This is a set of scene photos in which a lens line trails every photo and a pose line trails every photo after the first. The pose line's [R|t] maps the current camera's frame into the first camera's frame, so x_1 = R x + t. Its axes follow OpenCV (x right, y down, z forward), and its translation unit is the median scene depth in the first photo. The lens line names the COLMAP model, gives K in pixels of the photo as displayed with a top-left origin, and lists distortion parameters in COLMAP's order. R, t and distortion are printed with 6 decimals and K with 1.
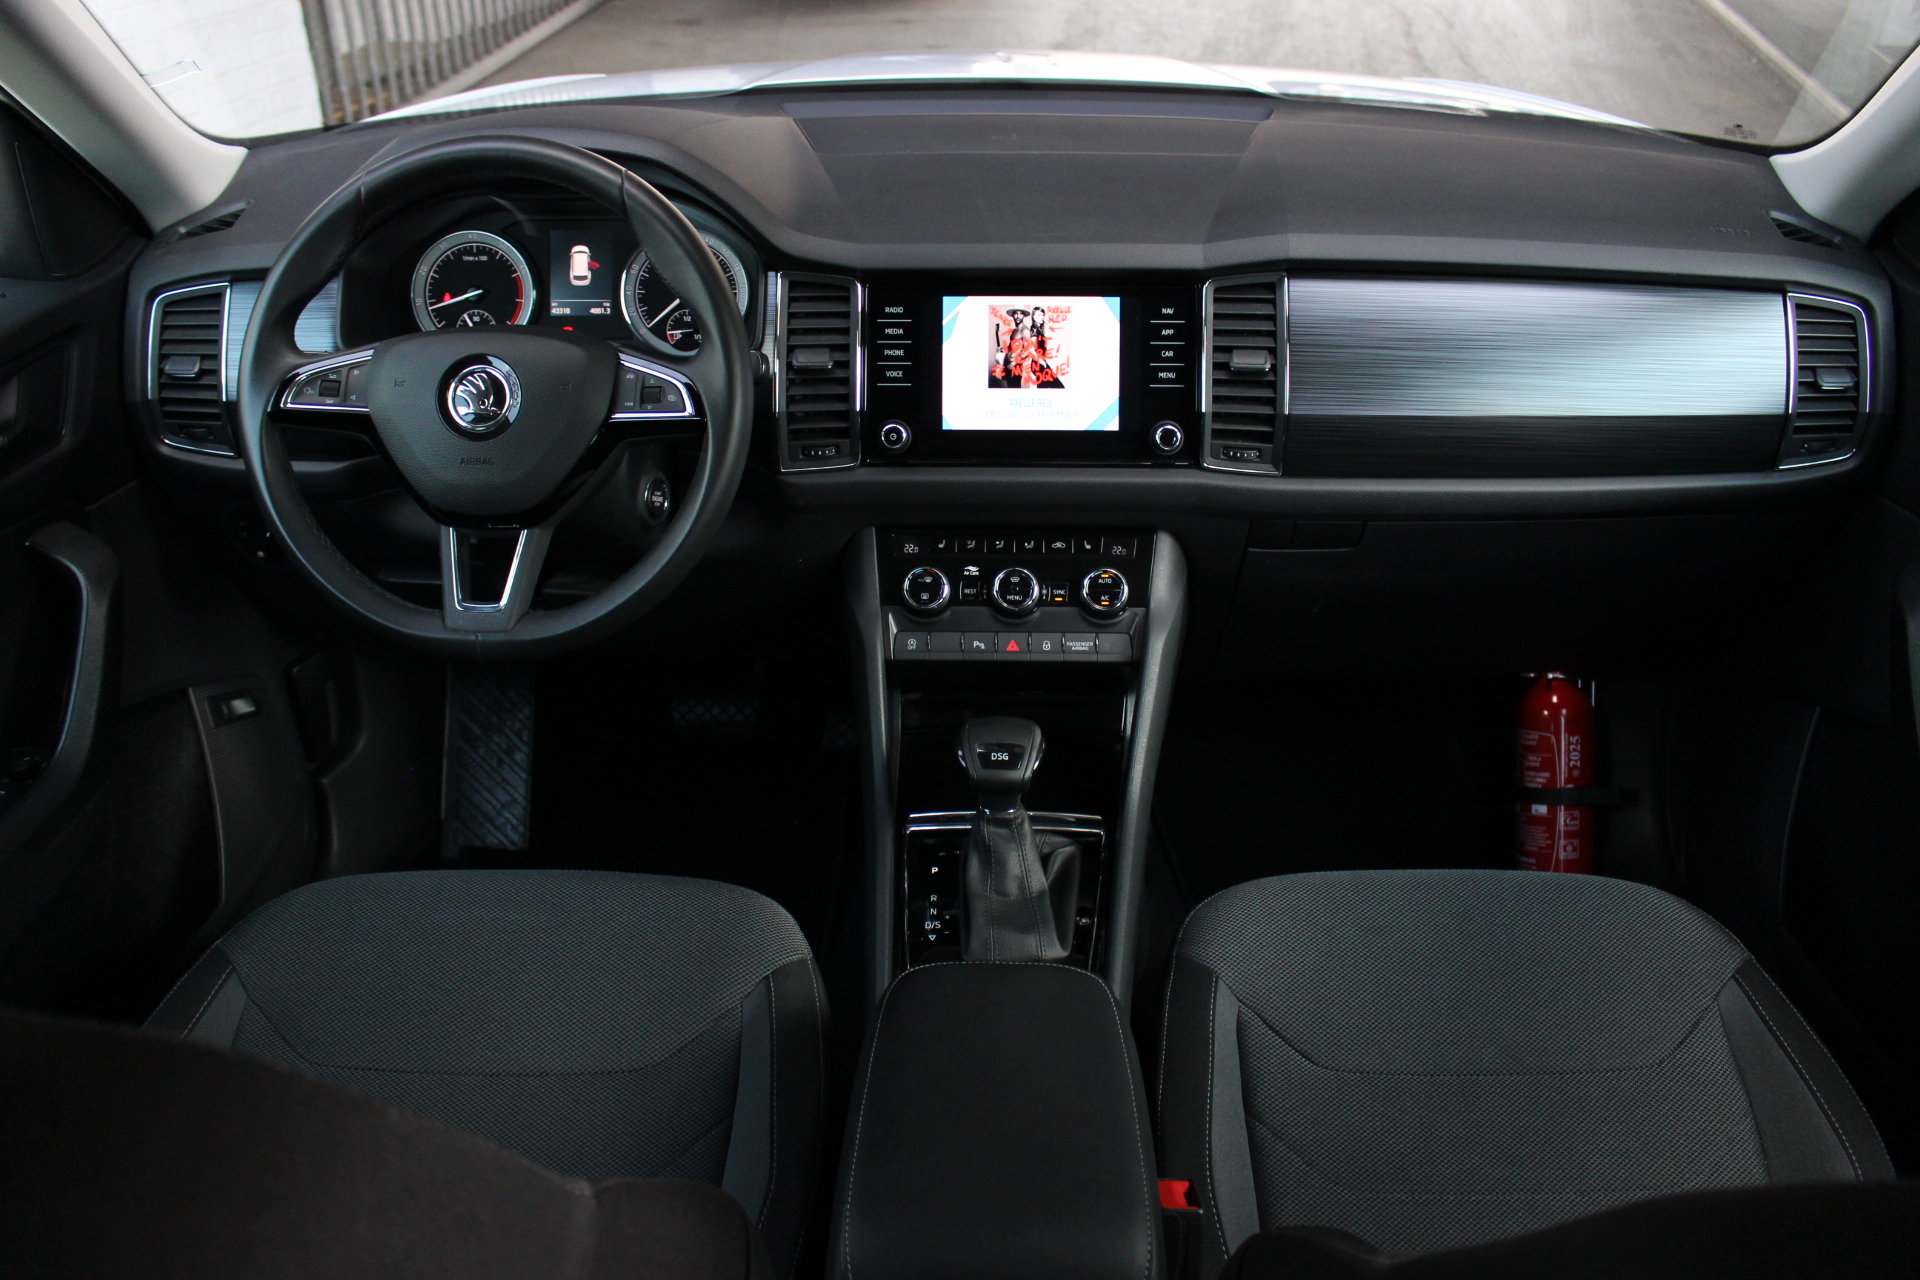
lens RADIAL K [[1591.8, 0, 919.3], [0, 1591.8, 638.5], [0, 0, 1]] dist [-0.171477, 0.137807]
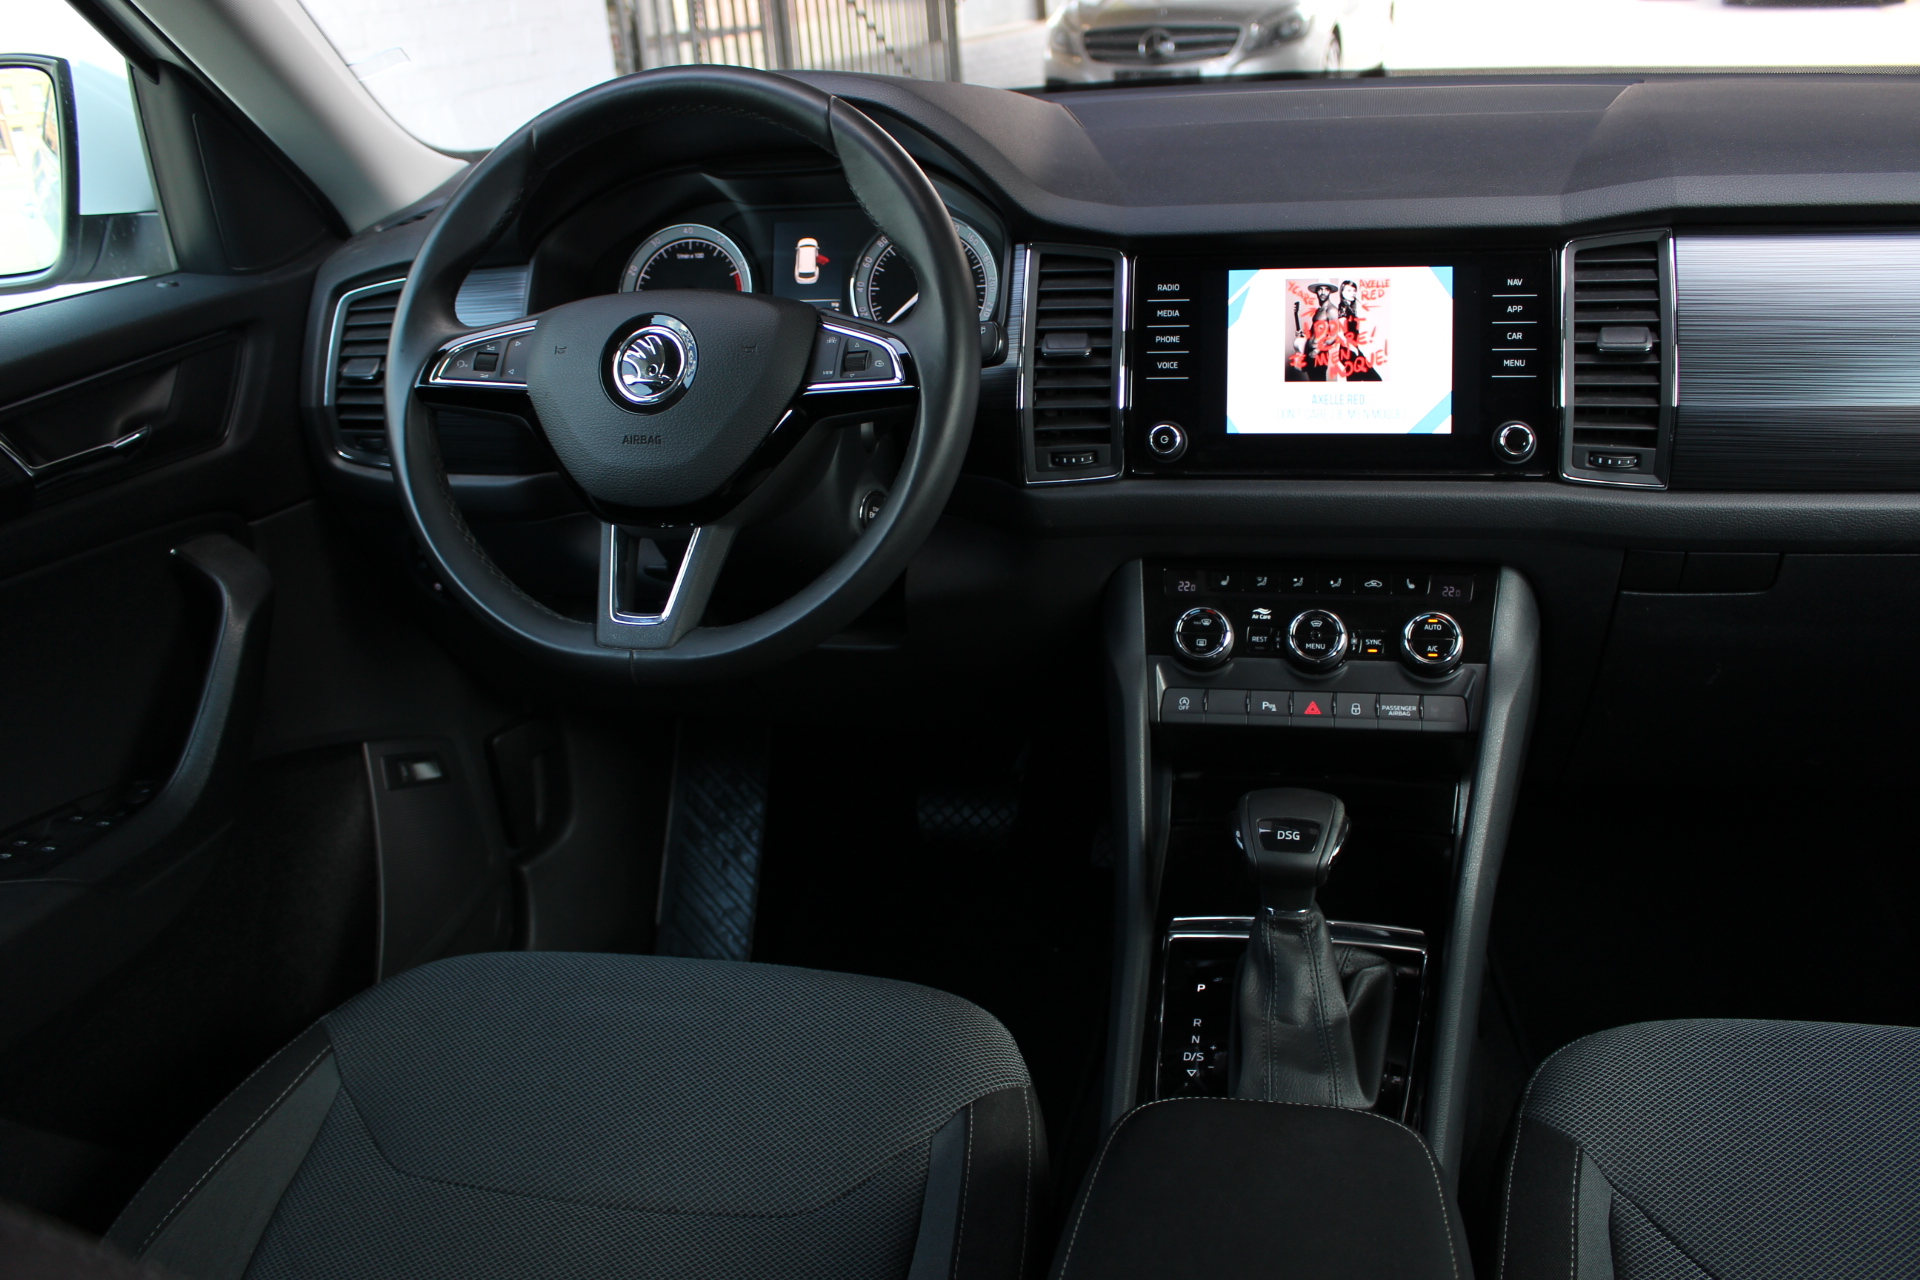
lens RADIAL K [[1591.8, 0, 919.3], [0, 1591.8, 638.5], [0, 0, 1]] dist [-0.171477, 0.137807]
pose [[0.979355, 0.020964, -0.201060, 0.025162], [-0.043132, 0.993374, -0.106522, 0.063636], [0.197494, 0.112995, 0.973770, 0.206967]]
